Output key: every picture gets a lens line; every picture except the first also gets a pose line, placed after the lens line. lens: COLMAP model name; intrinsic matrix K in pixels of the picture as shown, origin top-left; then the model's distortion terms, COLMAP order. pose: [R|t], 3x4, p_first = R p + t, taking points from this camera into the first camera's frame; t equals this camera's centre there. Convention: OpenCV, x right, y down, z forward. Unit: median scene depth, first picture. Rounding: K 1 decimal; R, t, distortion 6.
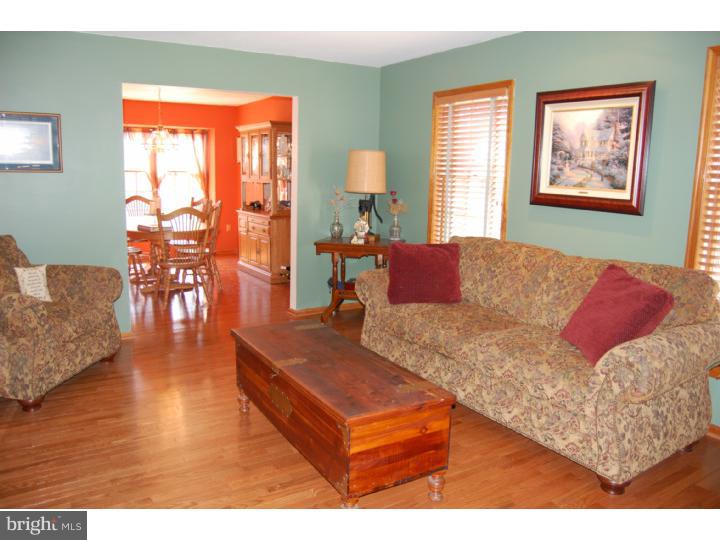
lens RADIAL K [[568.6, 0, 360.0], [0, 568.6, 270.0], [0, 0, 1]] dist [-0.098517, 0.050058]
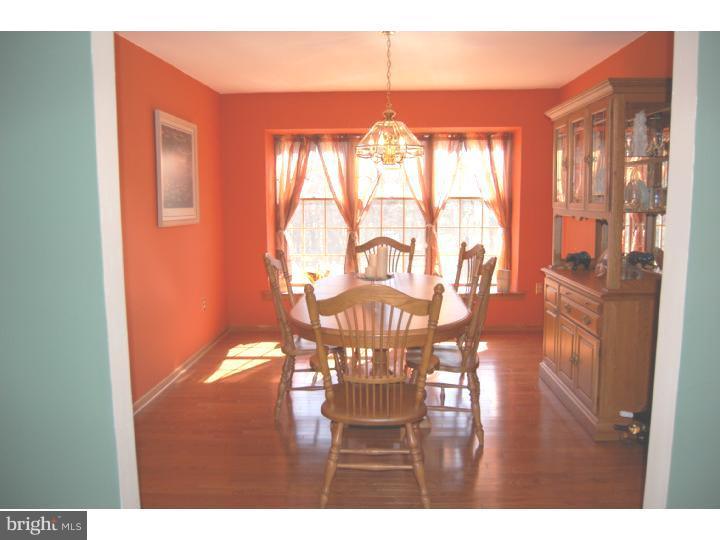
lens RADIAL K [[568.6, 0, 360.0], [0, 568.6, 270.0], [0, 0, 1]] dist [-0.098517, 0.050058]
pose [[0.827673, 0.042887, -0.559569, -0.062196], [-0.070131, 0.997164, -0.027307, -0.077313], [0.556811, 0.061845, 0.828334, 0.462138]]
